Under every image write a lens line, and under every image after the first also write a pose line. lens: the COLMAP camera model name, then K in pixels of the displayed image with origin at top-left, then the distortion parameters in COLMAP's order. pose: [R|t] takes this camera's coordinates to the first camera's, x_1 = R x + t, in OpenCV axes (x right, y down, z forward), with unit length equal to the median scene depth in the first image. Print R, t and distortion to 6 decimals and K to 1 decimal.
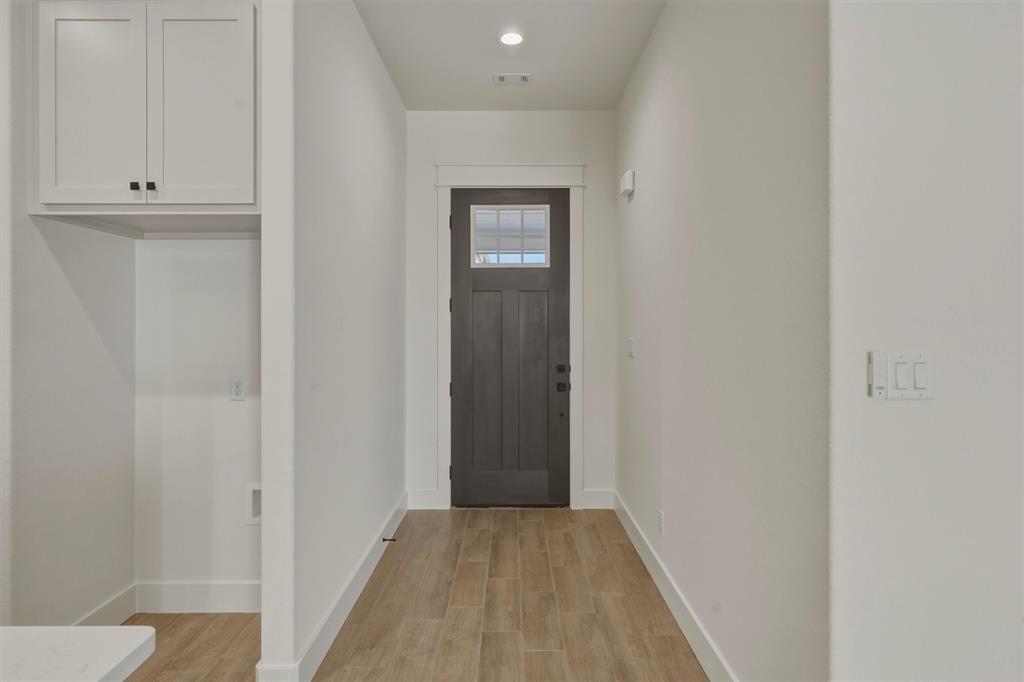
lens RADIAL K [[576.7, 0, 511.2], [0, 576.7, 335.8], [0, 0, 1]] dist [0.003931, 0.001112]
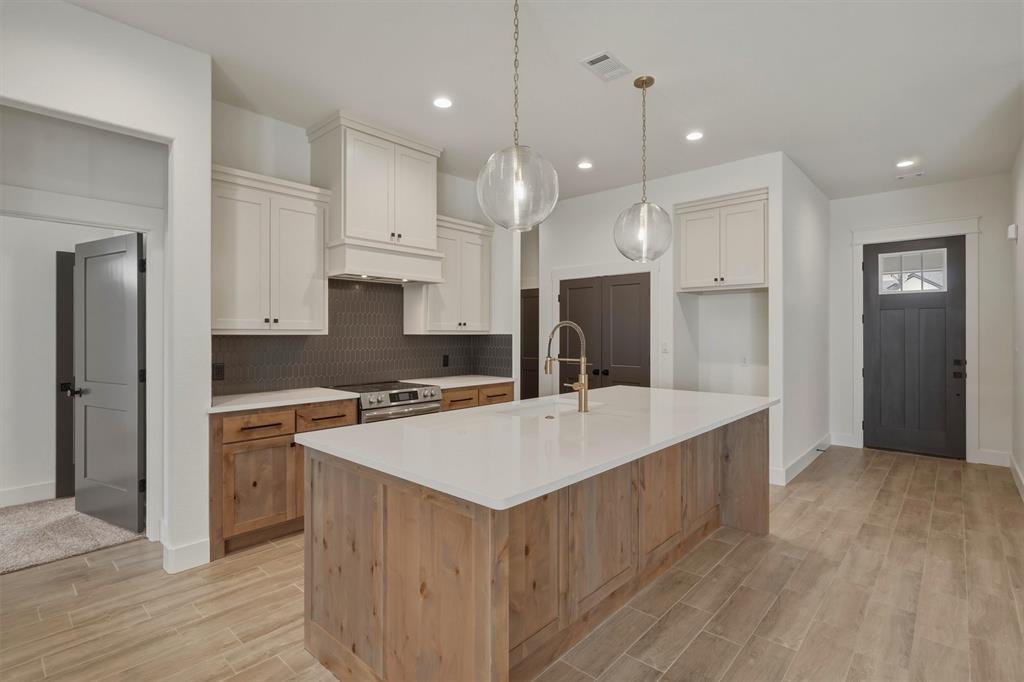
lens RADIAL K [[491.1, 0, 512.3], [0, 491.1, 333.2], [0, 0, 1]] dist [-0.009052, 0.003603]
pose [[0.746022, -0.000809, -0.665921, 0.071114], [-0.008272, 0.999911, -0.010481, 0.007243], [0.665870, 0.013328, 0.745948, -0.638756]]
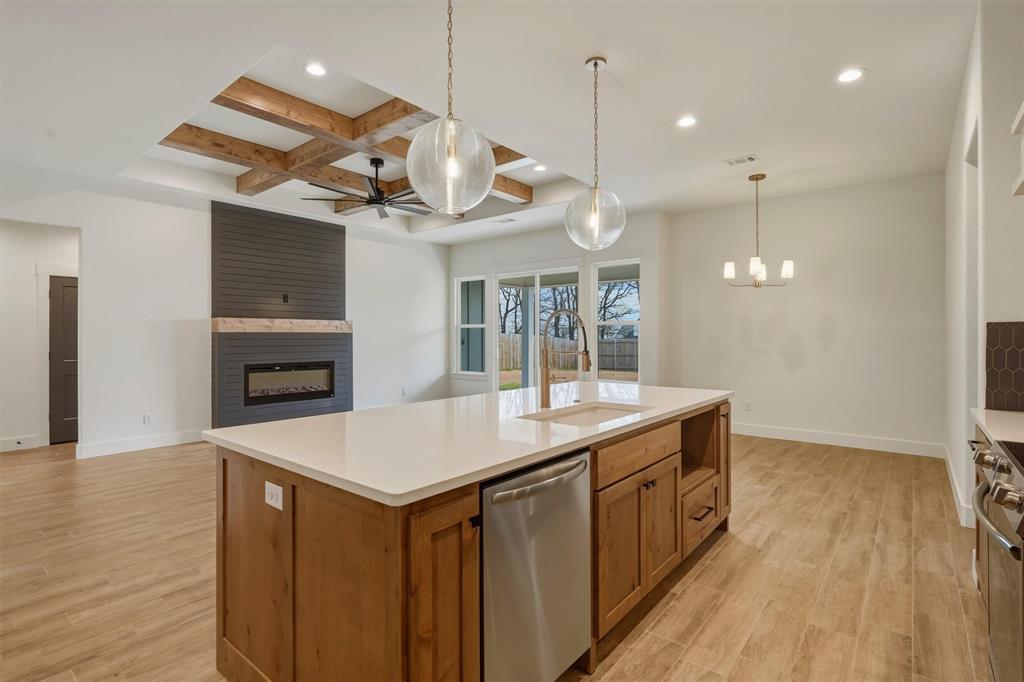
lens RADIAL K [[491.1, 0, 511.1], [0, 491.1, 334.6], [0, 0, 1]] dist [-0.009052, 0.003603]
pose [[-0.773562, 0.003786, 0.633709, -0.617460], [0.009180, 0.999944, 0.005232, 0.010717], [-0.633654, 0.009865, -0.773554, 0.367703]]
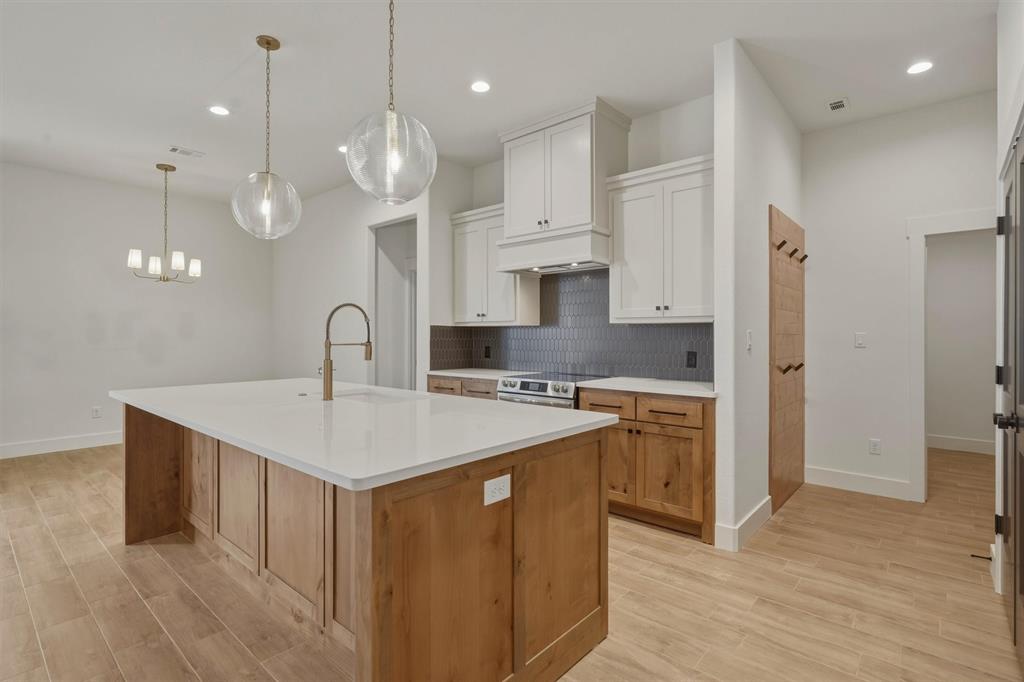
lens RADIAL K [[491.1, 0, 513.4], [0, 491.1, 334.1], [0, 0, 1]] dist [-0.009052, 0.003603]
pose [[-0.657395, -0.001685, -0.753545, 0.013505], [-0.008854, 0.999946, 0.005488, 0.016993], [0.753494, 0.010280, -0.657374, 0.435727]]
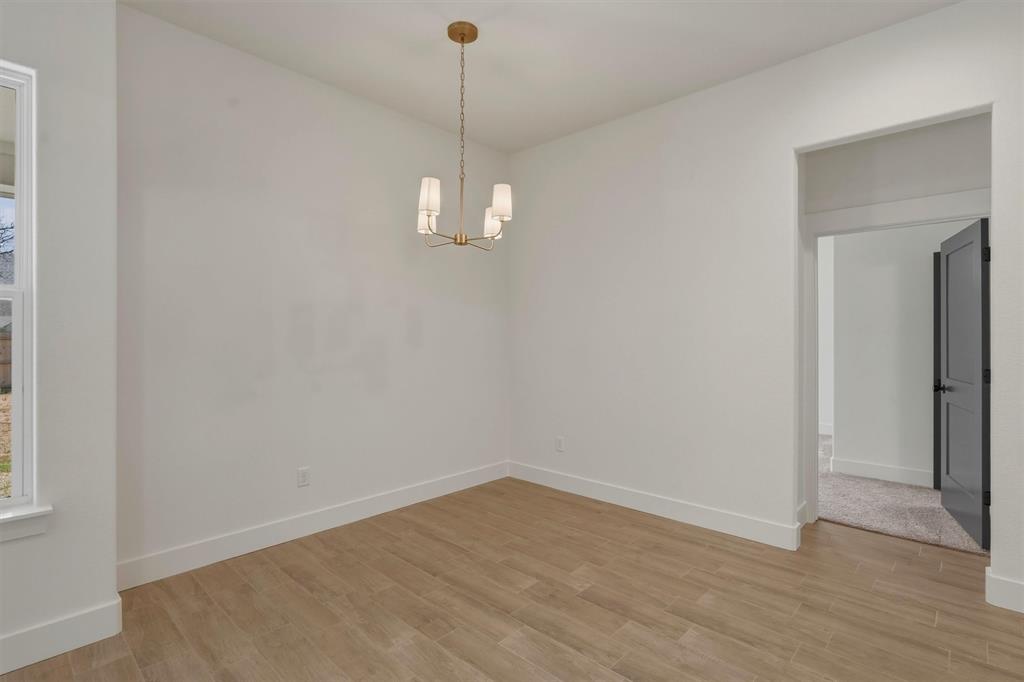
lens RADIAL K [[491.1, 0, 511.8], [0, 491.1, 336.3], [0, 0, 1]] dist [-0.009052, 0.003603]
pose [[-0.677537, 0.000385, -0.735489, 0.091788], [-0.011747, 0.999867, 0.011346, 0.013952], [0.735395, 0.016327, -0.677442, -0.483433]]
